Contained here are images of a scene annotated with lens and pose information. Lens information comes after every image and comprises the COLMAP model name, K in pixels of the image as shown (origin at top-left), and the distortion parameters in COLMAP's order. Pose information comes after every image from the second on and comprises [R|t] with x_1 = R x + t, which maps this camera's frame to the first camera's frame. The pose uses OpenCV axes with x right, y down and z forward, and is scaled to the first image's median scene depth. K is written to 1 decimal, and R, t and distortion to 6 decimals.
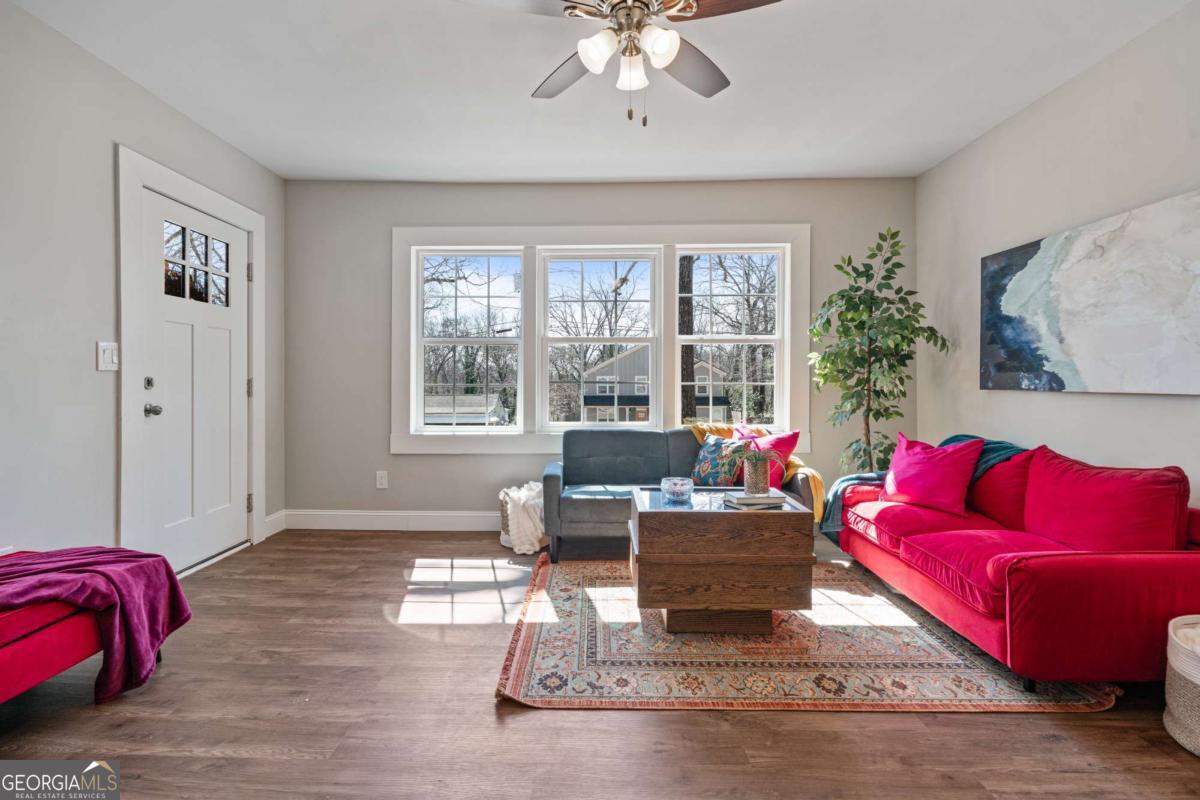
lens RADIAL K [[579.2, 0, 591.3], [0, 579.2, 382.0], [0, 0, 1]] dist [0.000223, 0.000002]
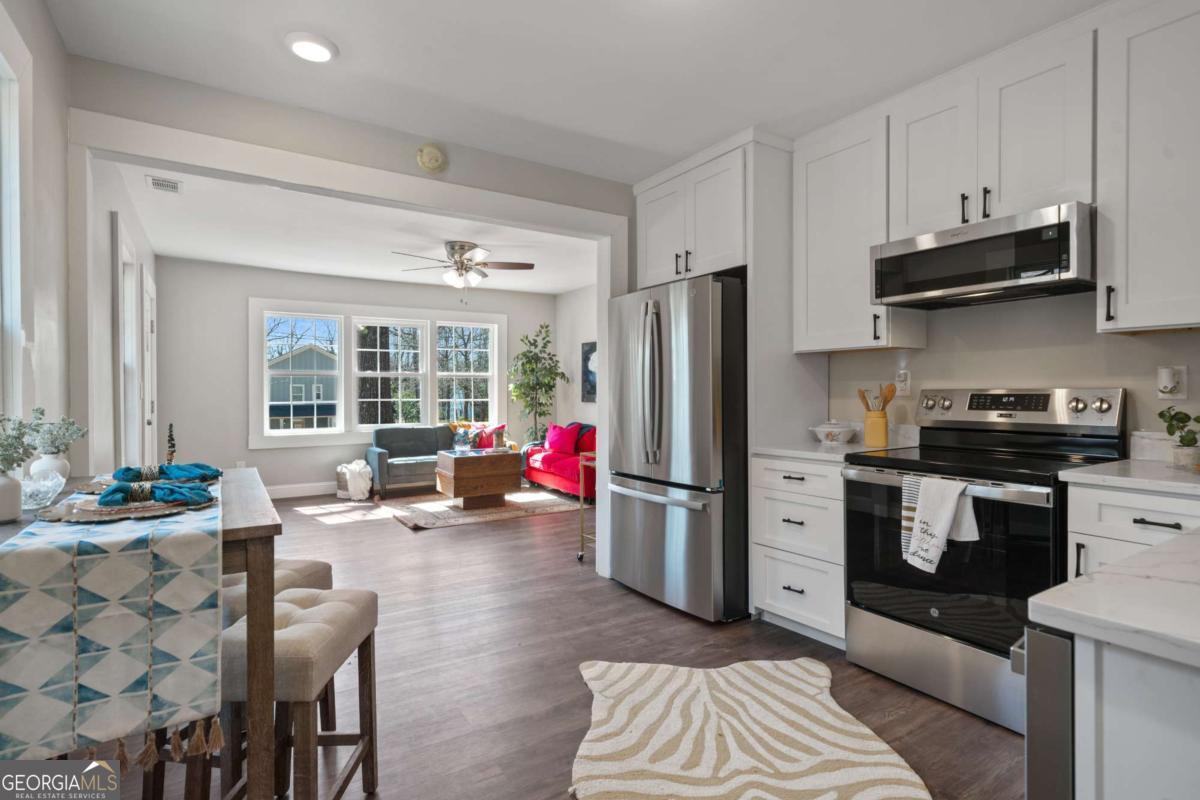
lens RADIAL K [[588.3, 0, 589.9], [0, 588.3, 392.0], [0, 0, 1]] dist [-0.000372, -0.000156]
pose [[0.841913, -0.004708, 0.539593, -0.592411], [0.002865, 0.999987, 0.004255, -0.039238], [-0.539606, -0.002036, 0.841915, -1.044817]]
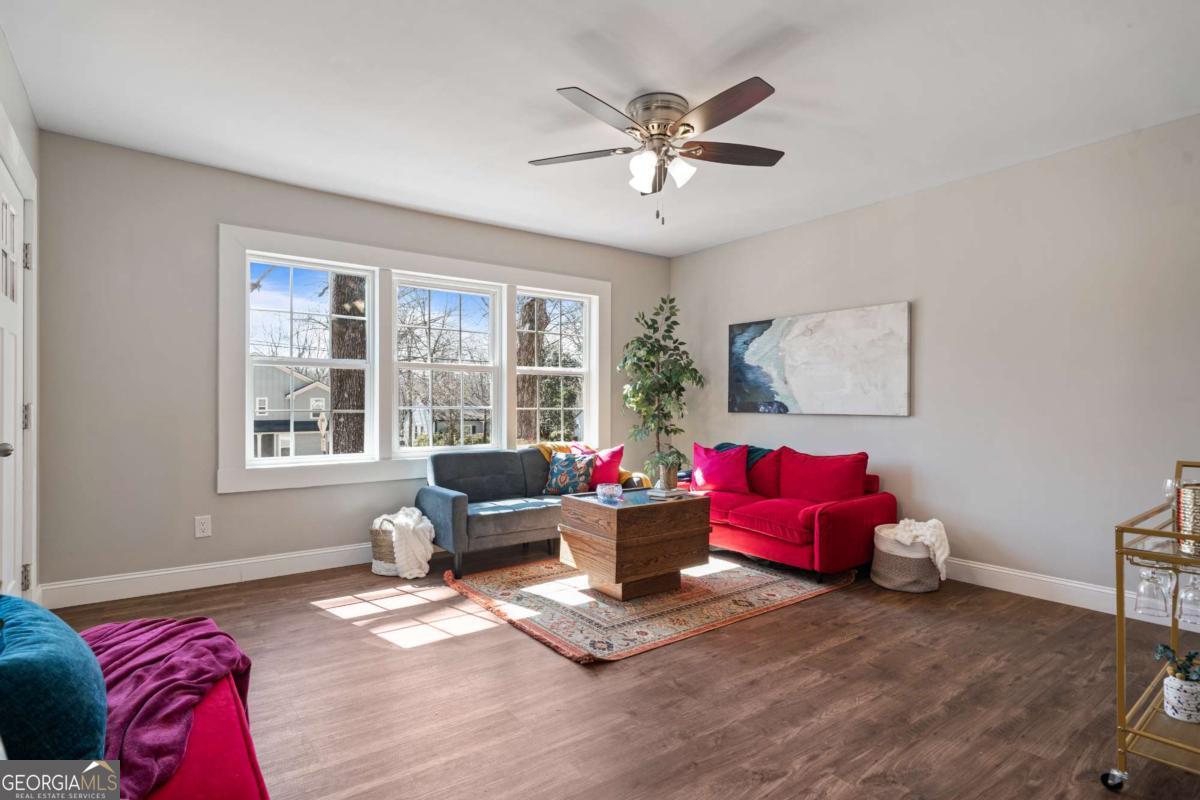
lens RADIAL K [[599.9, 0, 593.9], [0, 599.9, 403.3], [0, 0, 1]] dist [0.000334, -0.000358]
pose [[0.794180, 0.002350, 0.607677, -0.617889], [-0.001751, 0.999997, -0.001578, -0.008342], [-0.607679, 0.000189, 0.794182, -0.026037]]
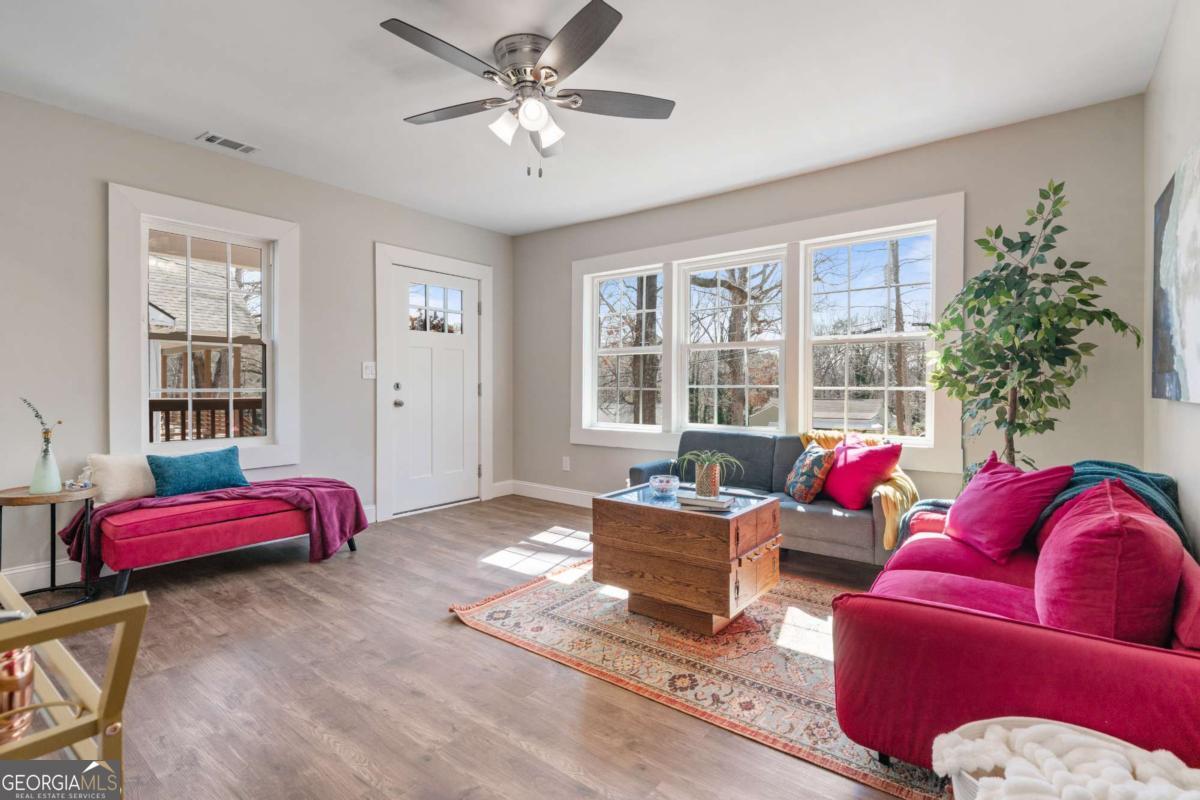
lens RADIAL K [[572.4, 0, 597.5], [0, 572.4, 387.1], [0, 0, 1]] dist [-0.002496, 0.000078]
pose [[0.796535, 0.002244, -0.604588, 0.625173], [-0.000978, 0.999997, 0.002424, -0.000544], [0.604592, -0.001340, 0.796534, 0.073437]]
